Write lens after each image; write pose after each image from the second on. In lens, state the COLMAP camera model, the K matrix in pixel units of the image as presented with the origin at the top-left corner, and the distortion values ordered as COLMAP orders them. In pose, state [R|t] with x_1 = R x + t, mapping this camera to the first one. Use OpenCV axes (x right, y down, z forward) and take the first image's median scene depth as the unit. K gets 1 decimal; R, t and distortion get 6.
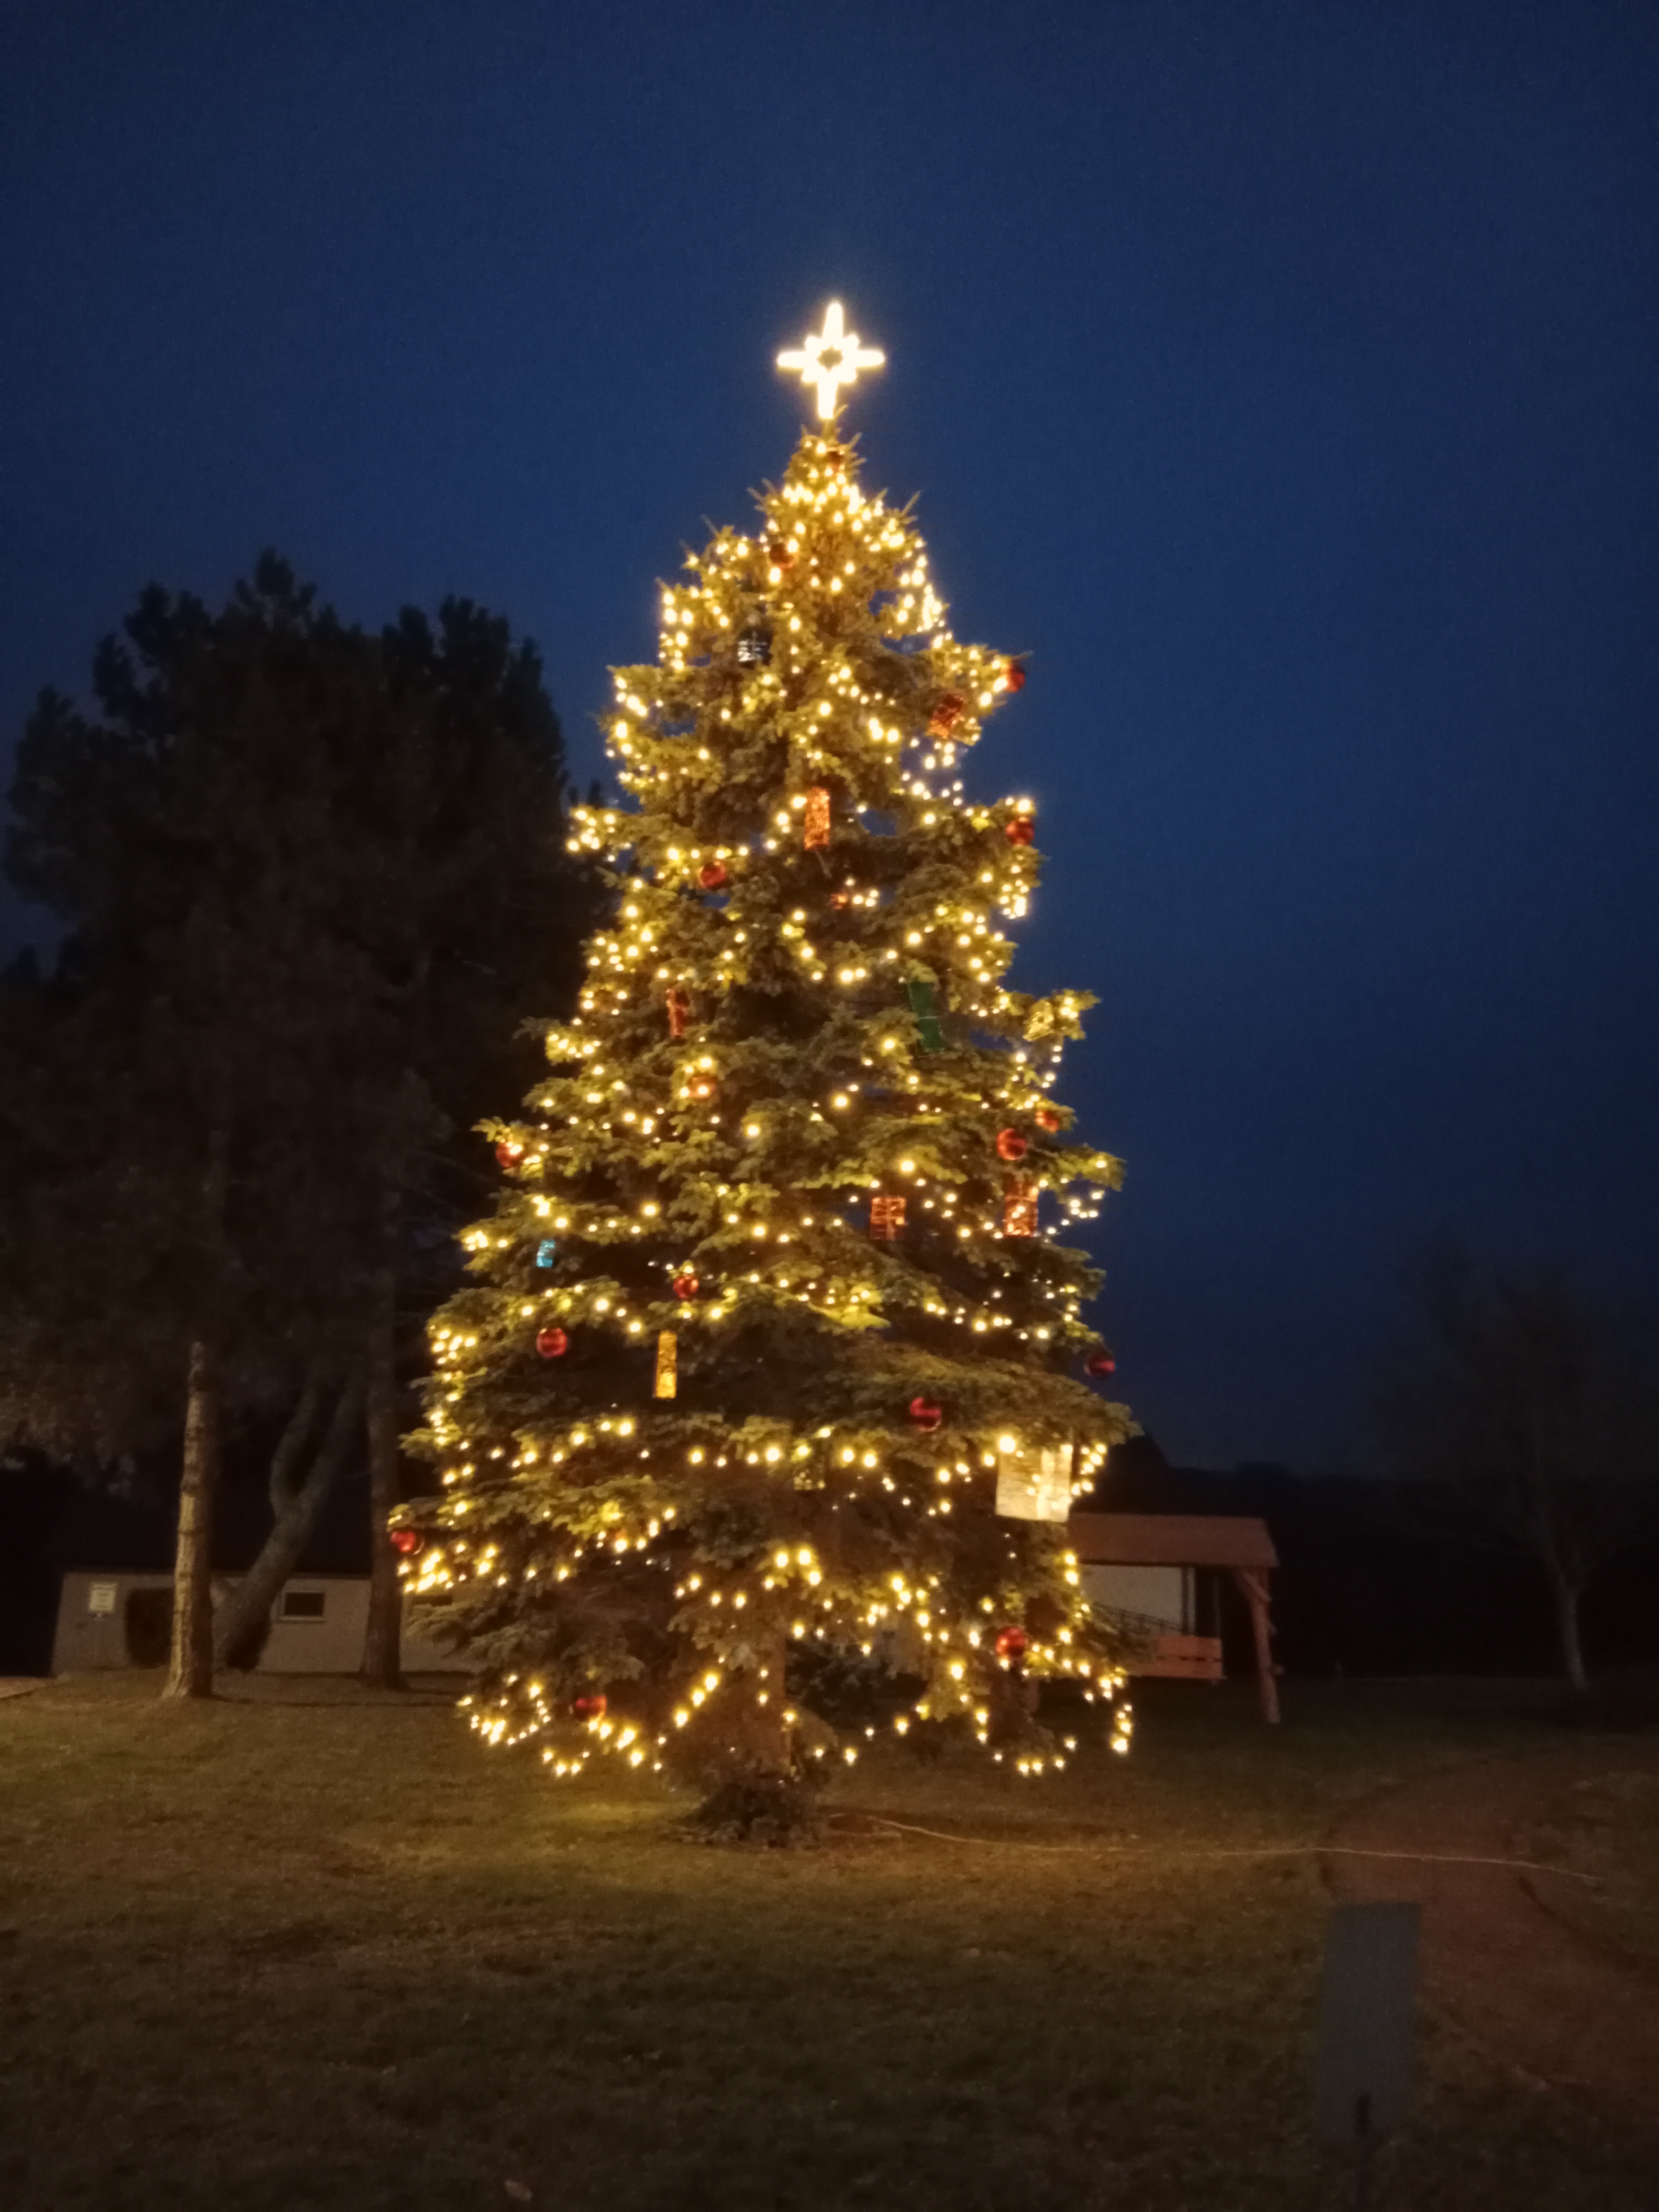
lens RADIAL K [[1725.9, 0, 824.1], [0, 1725.9, 1096.7], [0, 0, 1]] dist [0.108159, -0.199256]
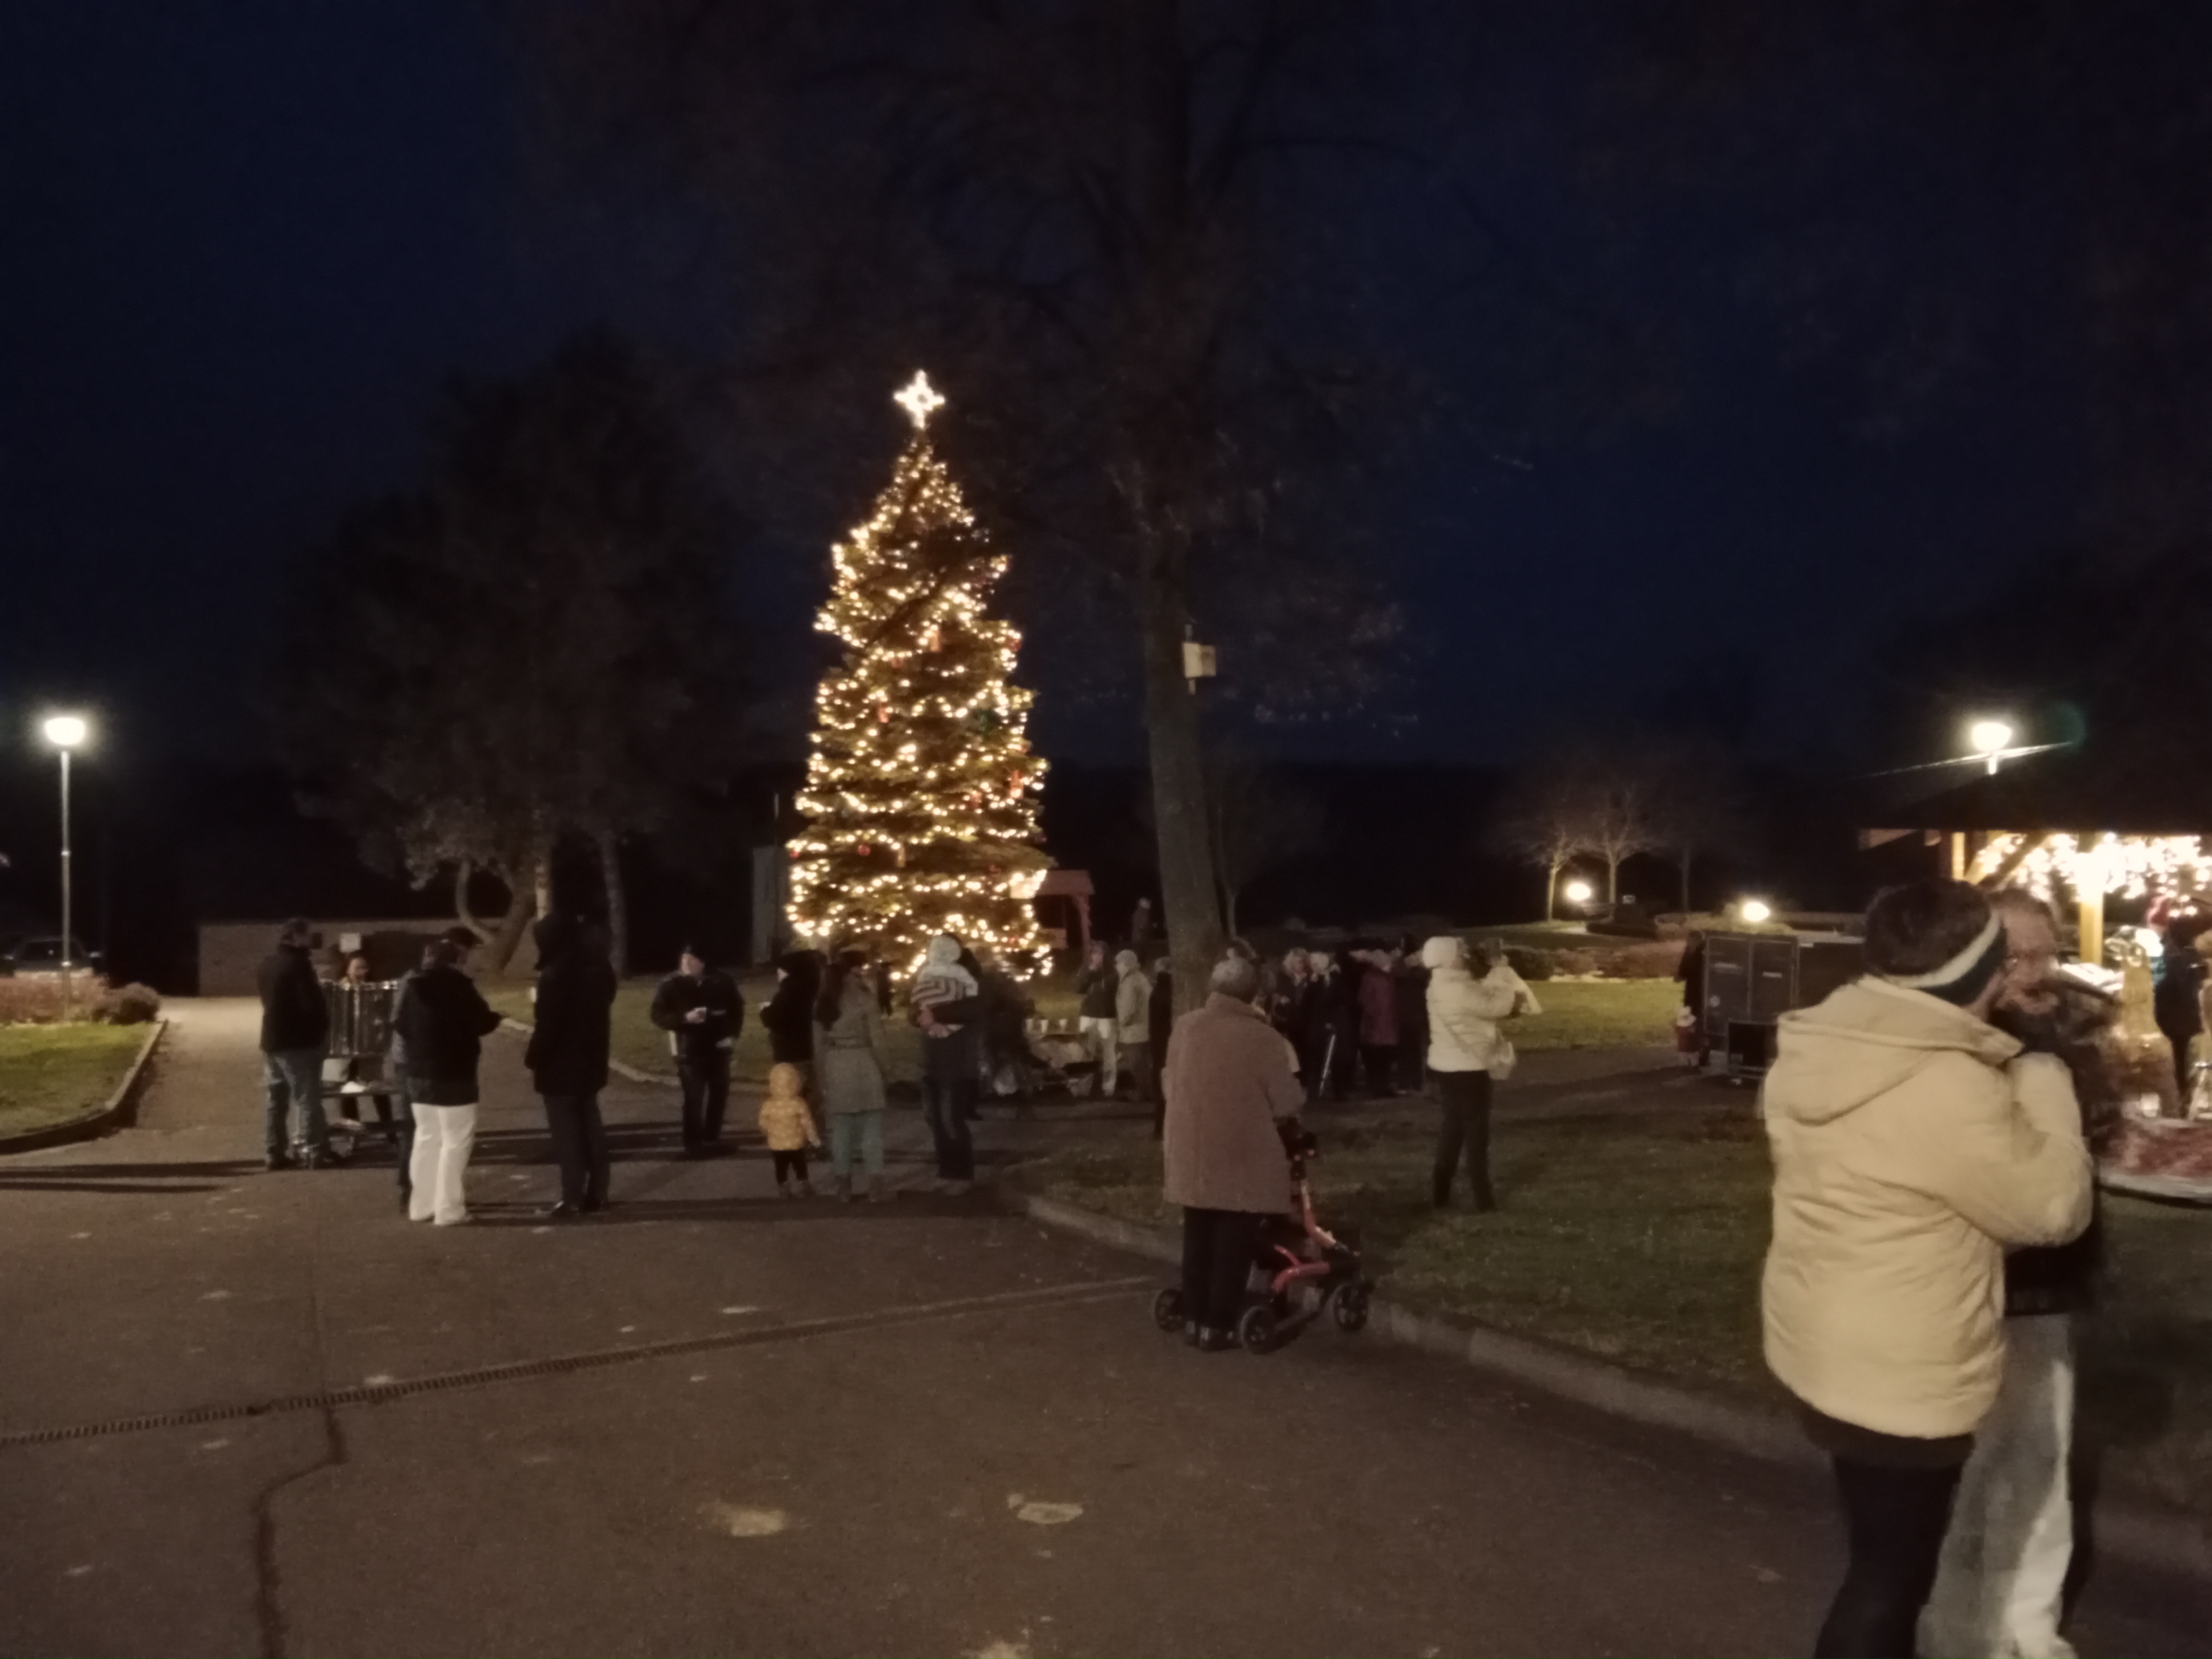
lens RADIAL K [[1725.9, 0, 1106.0], [0, 1725.9, 829.5], [0, 0, 1]] dist [0.108159, -0.199256]
pose [[0.961857, -0.044589, 0.269894, -0.513508], [-0.023995, 0.969071, 0.245613, -0.573398], [-0.272498, -0.242721, 0.931038, -1.670256]]
